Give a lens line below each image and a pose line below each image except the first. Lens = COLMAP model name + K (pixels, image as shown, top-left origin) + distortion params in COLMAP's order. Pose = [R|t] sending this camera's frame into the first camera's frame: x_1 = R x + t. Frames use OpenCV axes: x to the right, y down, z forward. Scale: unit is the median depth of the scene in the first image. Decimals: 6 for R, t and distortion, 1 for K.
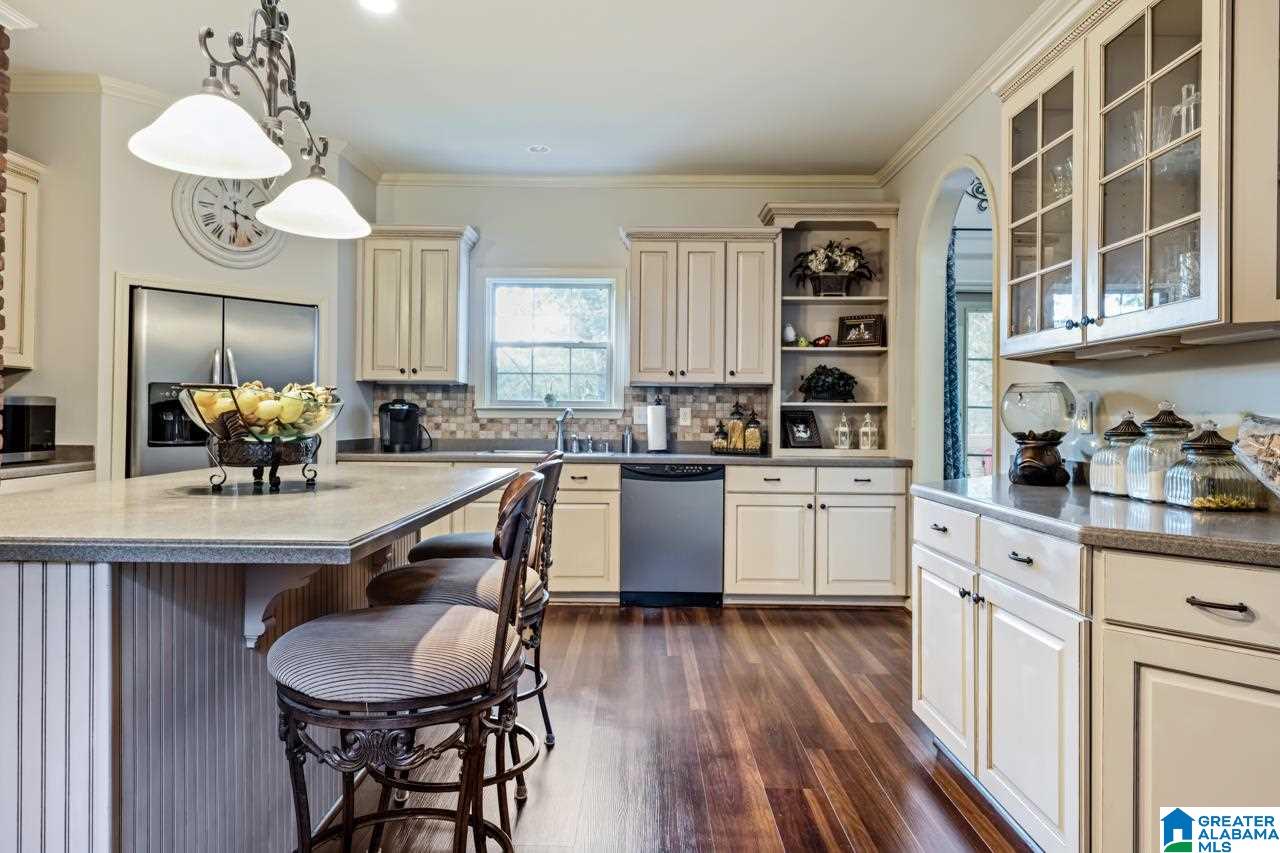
lens RADIAL K [[780.1, 0, 619.6], [0, 780.1, 412.9], [0, 0, 1]] dist [0.021773, -0.002395]
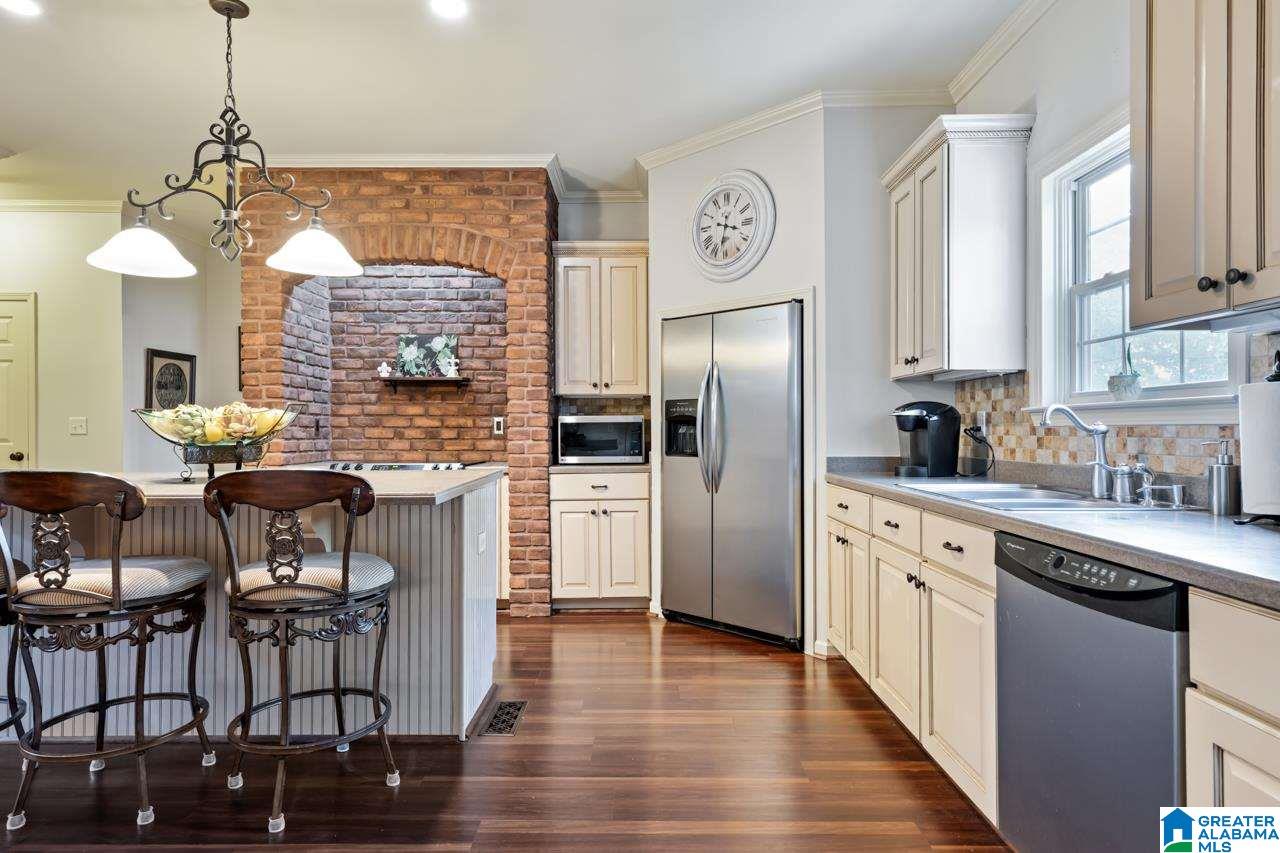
lens RADIAL K [[715.2, 0, 637.1], [0, 715.2, 427.9], [0, 0, 1]] dist [0.000342, 0.001885]
pose [[0.029607, -0.011403, -0.999497, 0.353626], [0.011923, 0.999868, -0.011055, 0.009978], [0.999491, -0.011590, 0.029739, 0.717295]]
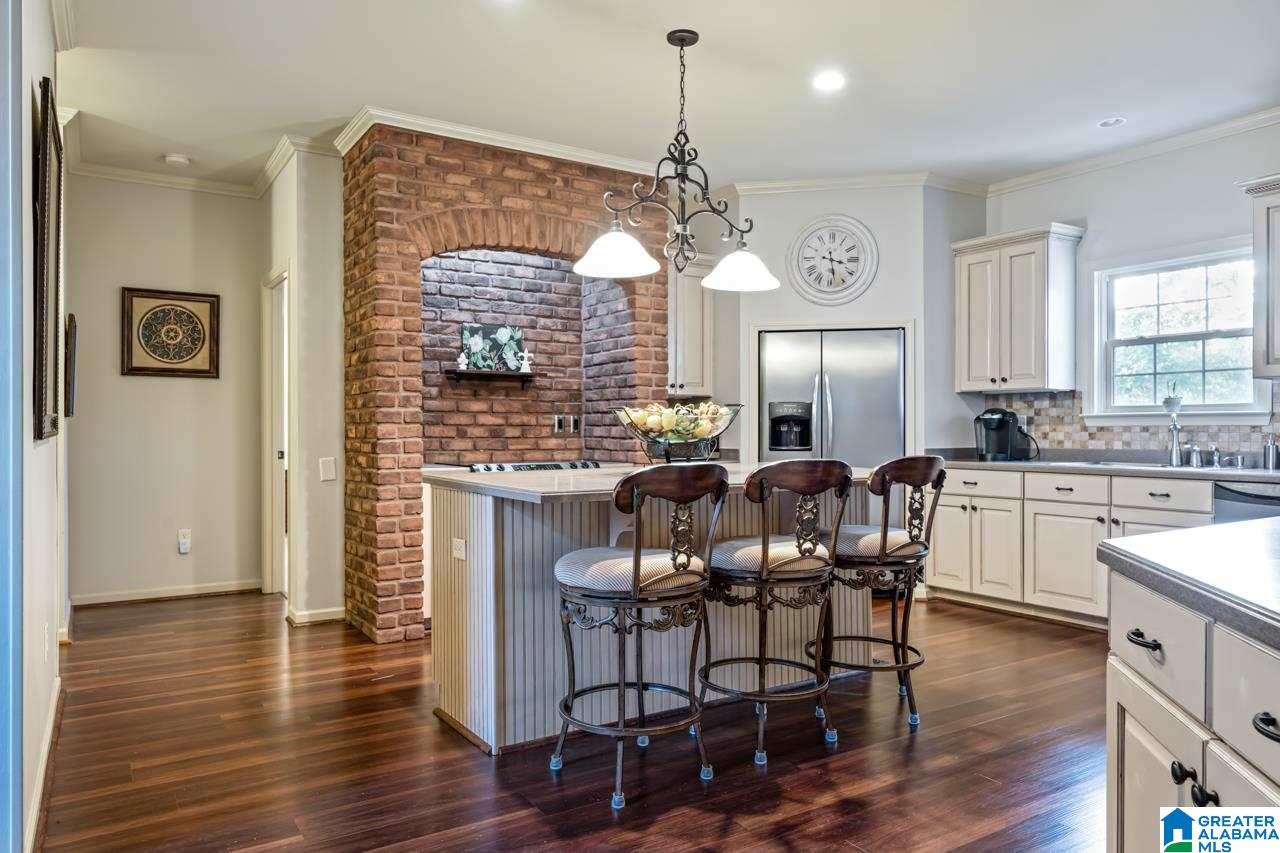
lens RADIAL K [[855.5, 0, 633.3], [0, 855.5, 420.5], [0, 0, 1]] dist [-0.000471, -0.002194]
pose [[0.566891, -0.016759, -0.823622, 0.357556], [0.014150, 0.999844, -0.010605, 0.002960], [0.823671, -0.005643, 0.567040, -0.007230]]
